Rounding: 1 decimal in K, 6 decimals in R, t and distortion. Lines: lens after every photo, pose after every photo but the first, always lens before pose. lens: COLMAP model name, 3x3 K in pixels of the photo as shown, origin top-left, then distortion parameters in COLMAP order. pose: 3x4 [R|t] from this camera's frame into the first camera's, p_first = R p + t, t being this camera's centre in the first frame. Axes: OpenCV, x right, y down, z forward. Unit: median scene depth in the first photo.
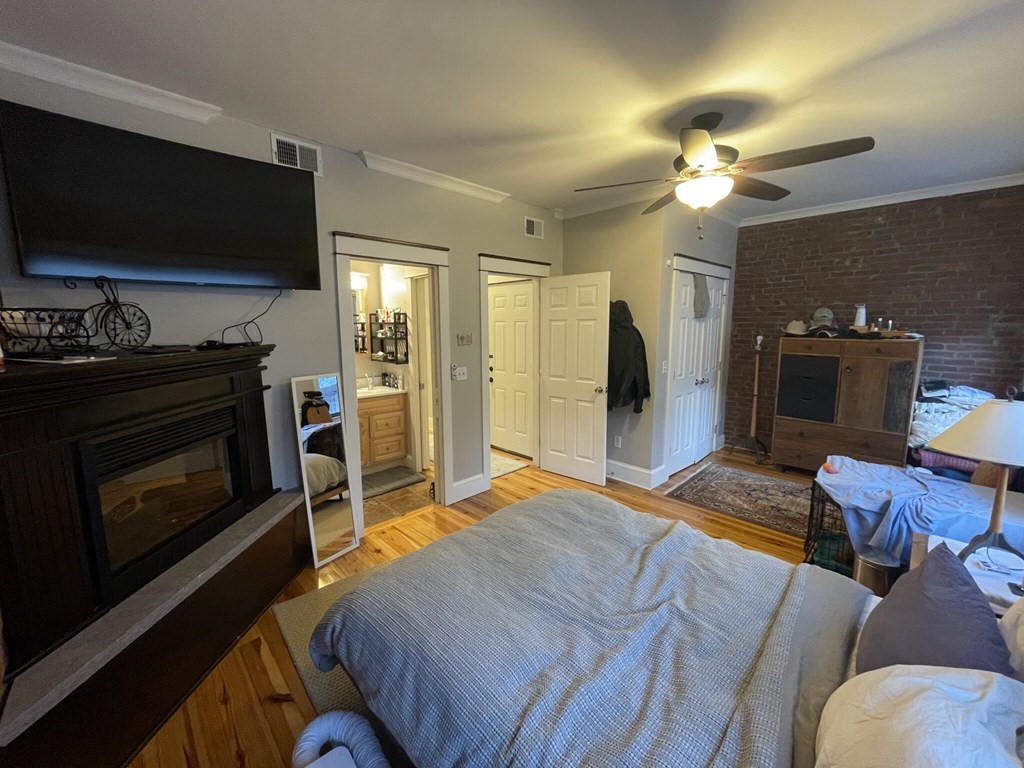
lens RADIAL K [[415.4, 0, 509.5], [0, 415.4, 381.3], [0, 0, 1]] dist [-0.000248, -0.000555]
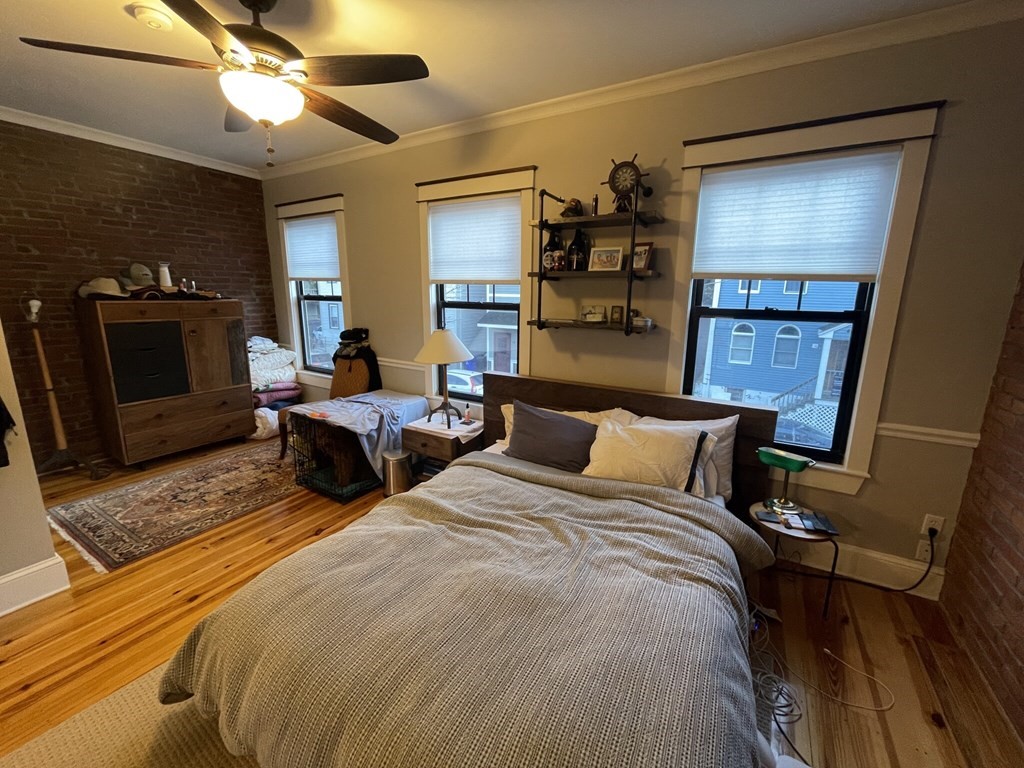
lens RADIAL K [[415.4, 0, 510.2], [0, 415.4, 380.5], [0, 0, 1]] dist [-0.000248, -0.000555]
pose [[-0.270945, -0.202208, 0.941117, -0.288390], [0.118964, 0.963158, 0.241193, -0.065772], [-0.955215, 0.177309, -0.236908, 0.545764]]
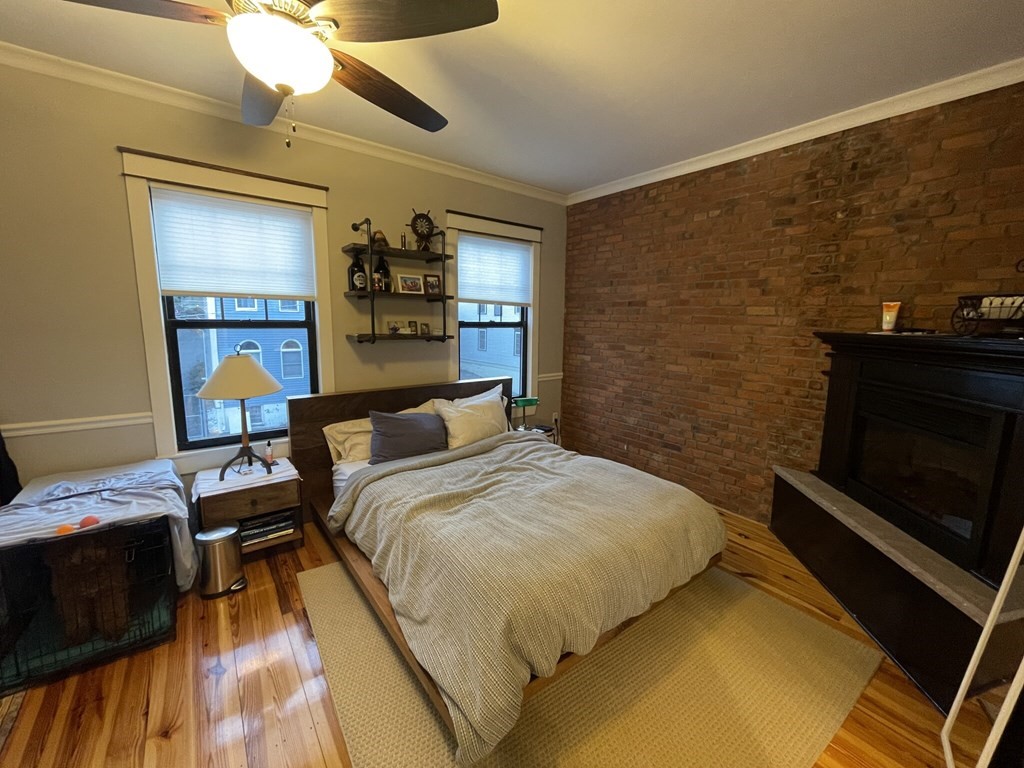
lens RADIAL K [[415.4, 0, 518.3], [0, 415.4, 383.4], [0, 0, 1]] dist [-0.000248, -0.000555]
pose [[-0.995796, -0.027608, 0.087334, 0.055308], [-0.001131, 0.957126, 0.289669, -0.128909], [-0.091587, 0.288353, -0.953134, 1.066491]]
